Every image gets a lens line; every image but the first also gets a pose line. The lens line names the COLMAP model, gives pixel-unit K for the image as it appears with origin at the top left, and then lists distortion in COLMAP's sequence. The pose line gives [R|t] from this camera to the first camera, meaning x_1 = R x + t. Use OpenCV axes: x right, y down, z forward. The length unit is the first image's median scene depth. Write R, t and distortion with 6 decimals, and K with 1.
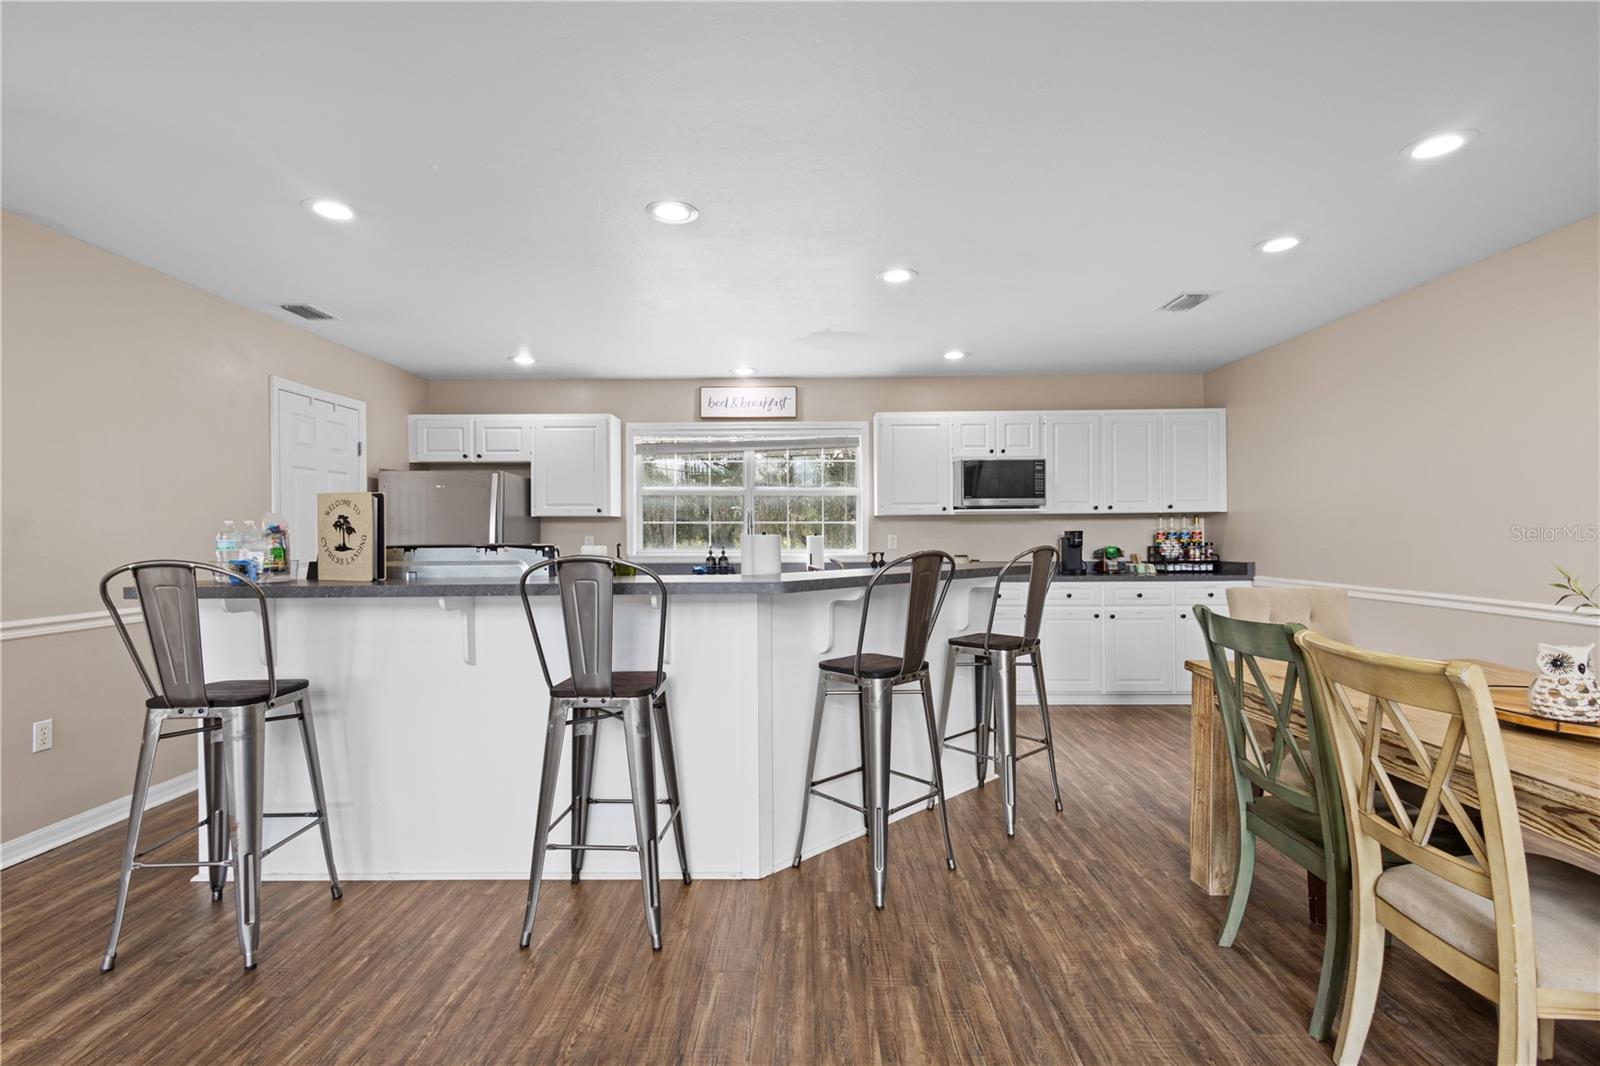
lens RADIAL K [[735.7, 0, 795.8], [0, 735.7, 534.8], [0, 0, 1]] dist [0.011967, -0.003720]
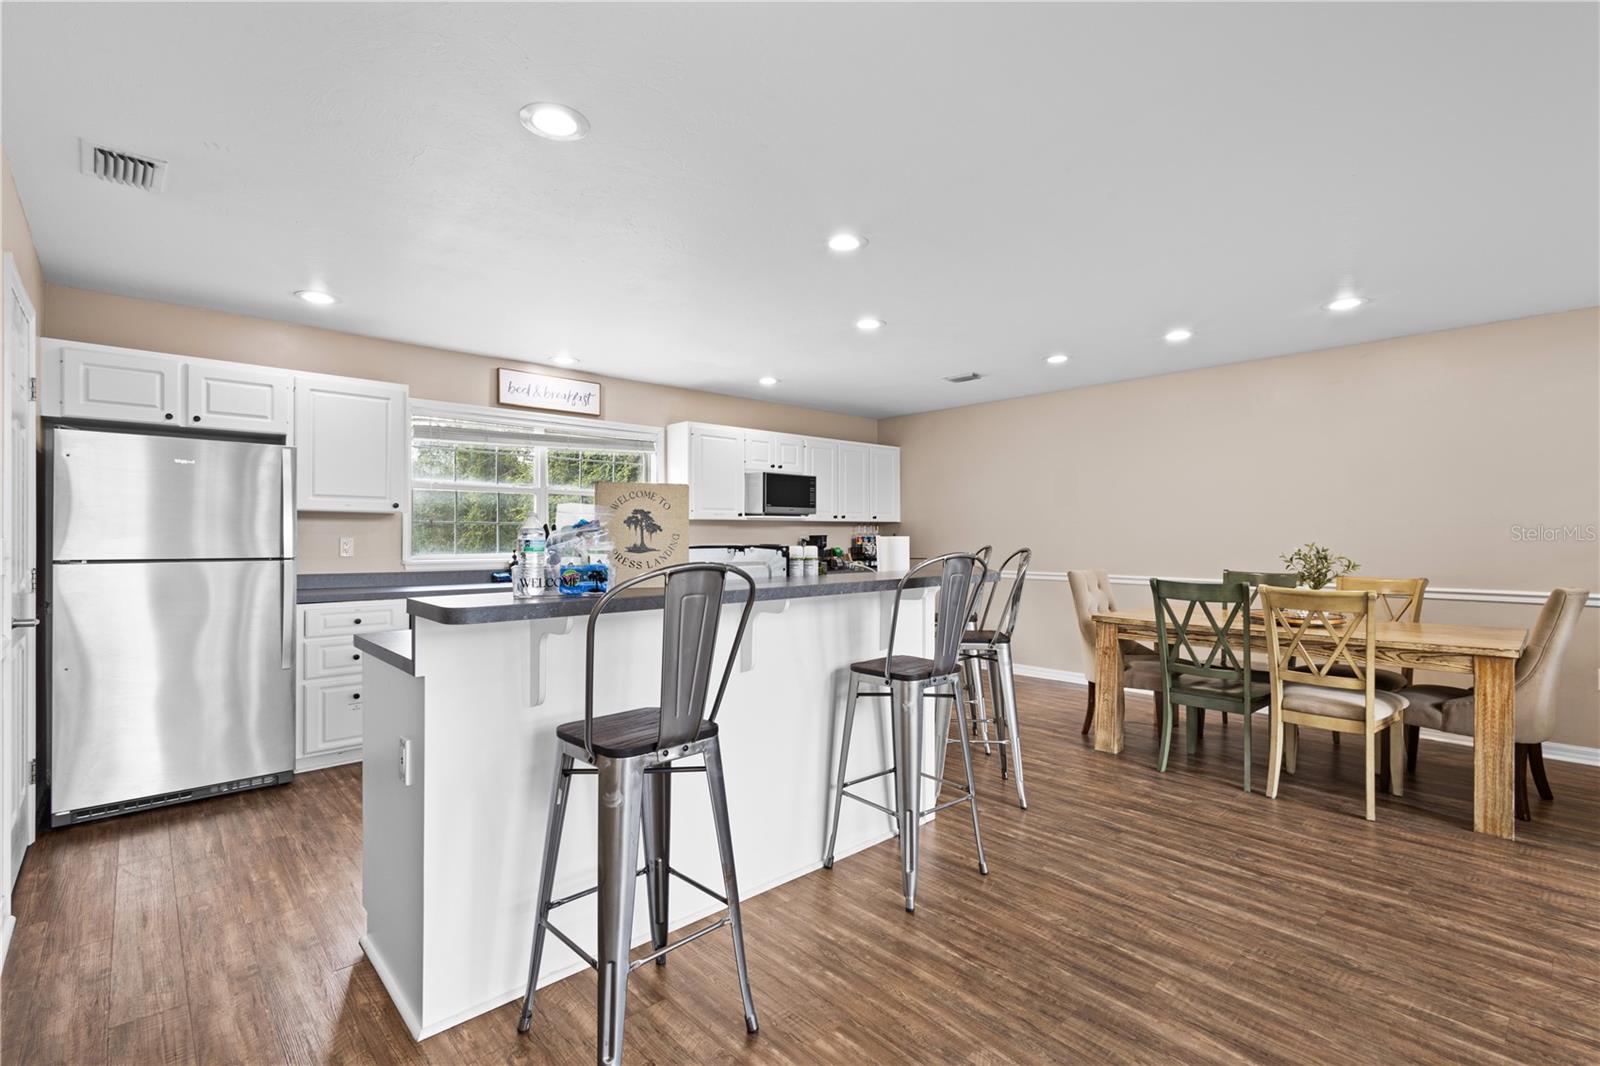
lens RADIAL K [[735.7, 0, 808.6], [0, 735.7, 536.7], [0, 0, 1]] dist [0.011967, -0.003720]
pose [[0.722258, 0.004261, 0.691610, -0.898631], [-0.000746, 0.999985, -0.005383, 0.007002], [-0.691623, 0.003372, 0.722251, 0.228895]]
